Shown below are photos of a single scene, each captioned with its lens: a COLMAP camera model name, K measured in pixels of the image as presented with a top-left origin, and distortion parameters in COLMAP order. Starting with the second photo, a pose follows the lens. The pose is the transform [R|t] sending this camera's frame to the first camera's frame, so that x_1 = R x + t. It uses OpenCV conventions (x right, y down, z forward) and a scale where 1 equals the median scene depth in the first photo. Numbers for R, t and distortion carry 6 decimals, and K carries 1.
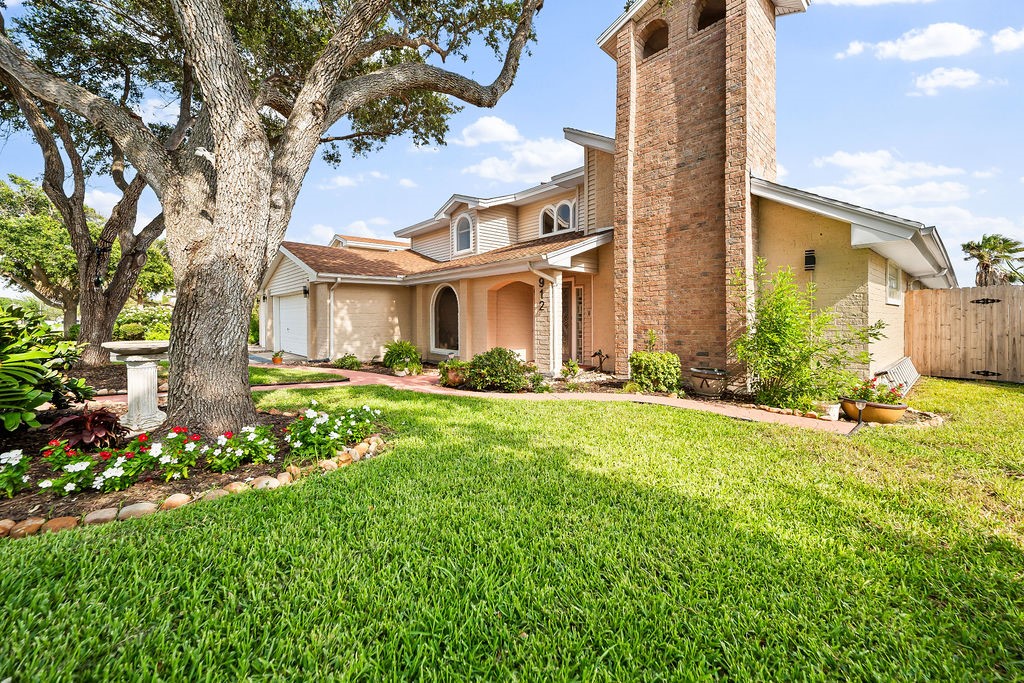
lens RADIAL K [[403.7, 0, 512.0], [0, 403.7, 341.5], [0, 0, 1]] dist [0.000187, 0.000187]
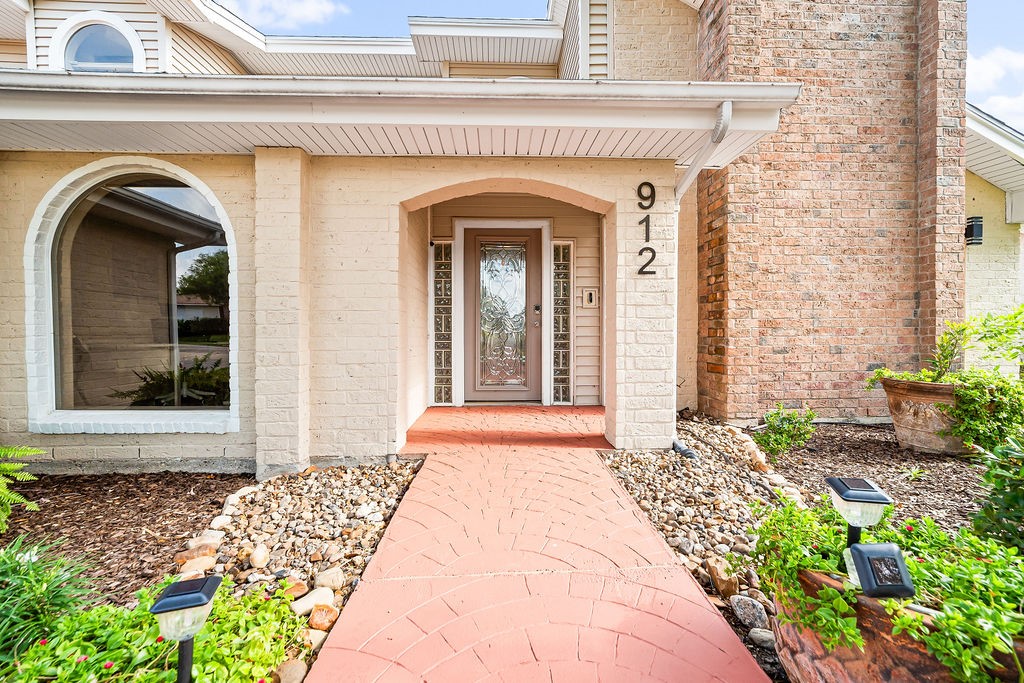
lens RADIAL K [[403.7, 0, 512.0], [0, 403.7, 341.5], [0, 0, 1]] dist [0.000187, 0.000187]
pose [[0.645424, -0.020039, 0.763562, -0.324573], [0.039339, 0.999201, -0.007030, -0.023559], [-0.762811, 0.034575, 0.645697, 1.012256]]
